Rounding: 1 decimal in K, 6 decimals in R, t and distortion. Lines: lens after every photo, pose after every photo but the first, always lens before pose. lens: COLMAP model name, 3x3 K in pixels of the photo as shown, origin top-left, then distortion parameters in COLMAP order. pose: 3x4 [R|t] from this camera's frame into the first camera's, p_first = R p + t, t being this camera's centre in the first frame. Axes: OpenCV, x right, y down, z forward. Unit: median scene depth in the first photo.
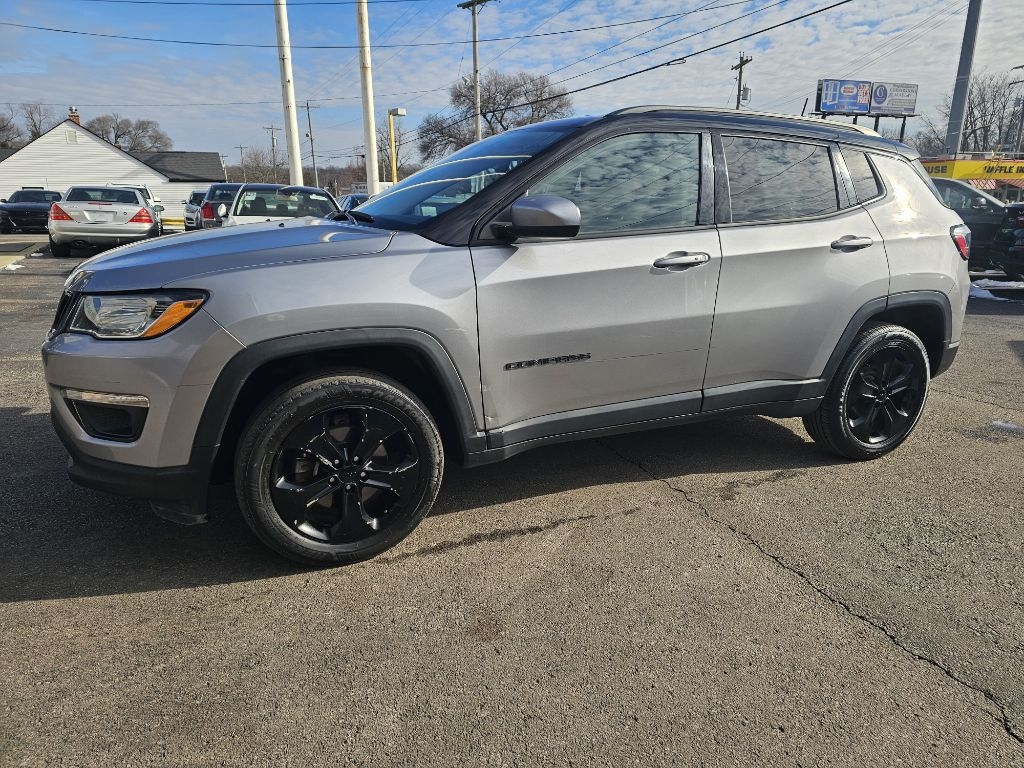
lens RADIAL K [[693.8, 0, 518.2], [0, 693.8, 388.6], [0, 0, 1]] dist [0.040844, -0.002987]
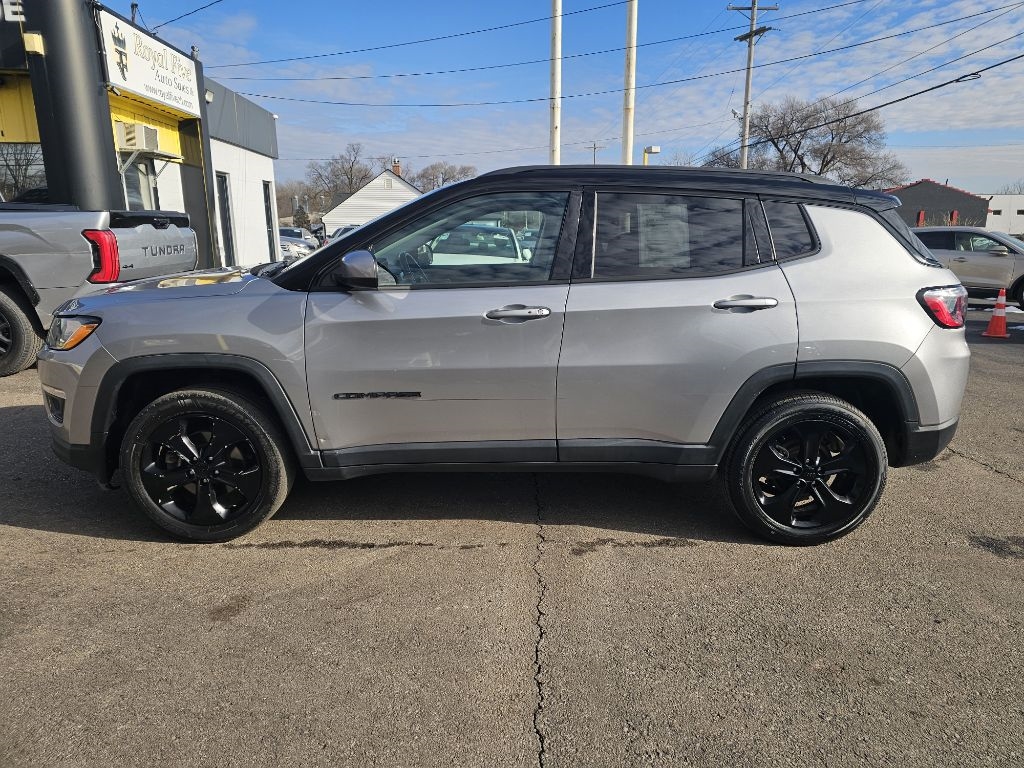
lens RADIAL K [[683.4, 0, 509.2], [0, 683.4, 380.0], [0, 0, 1]] dist [0.060280, -0.035544]
pose [[0.915466, 0.090160, -0.392165, 0.552761], [-0.109993, 0.993528, -0.028350, -0.046743], [0.387071, 0.069089, 0.919458, 0.050161]]
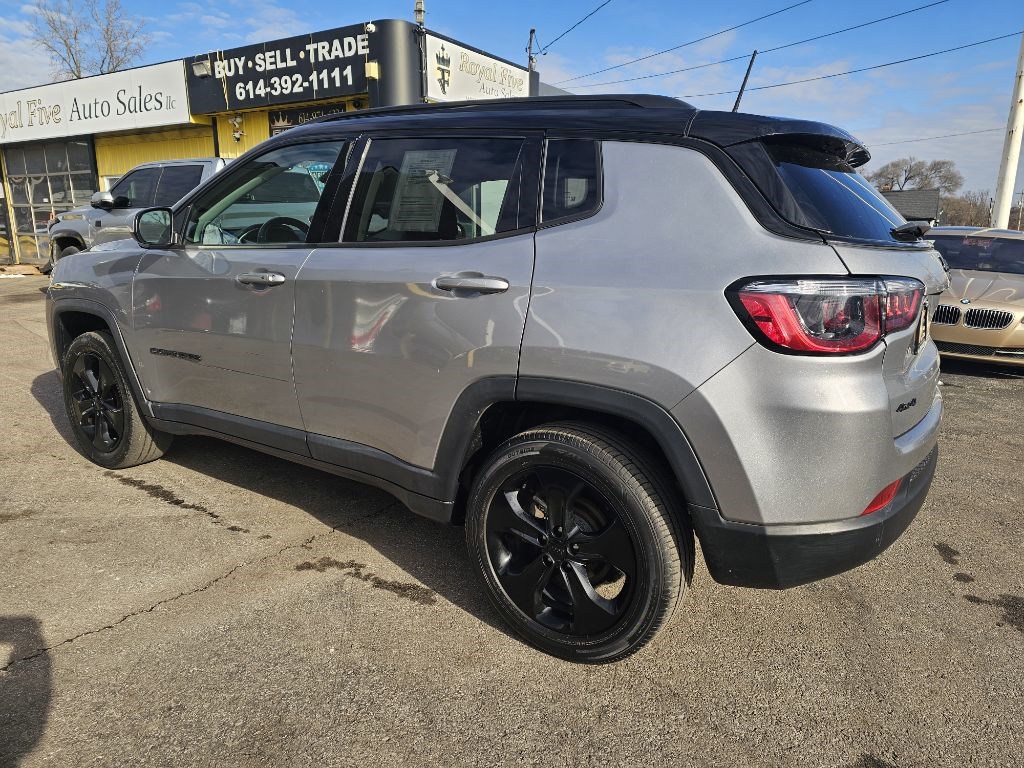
lens RADIAL K [[674.7, 0, 510.0], [0, 674.7, 381.2], [0, 0, 1]] dist [0.091868, -0.106232]
pose [[0.515225, 0.194535, -0.834685, 1.035065], [-0.242505, 0.967190, 0.075726, -0.175648], [0.822031, 0.163399, 0.545496, 0.697731]]
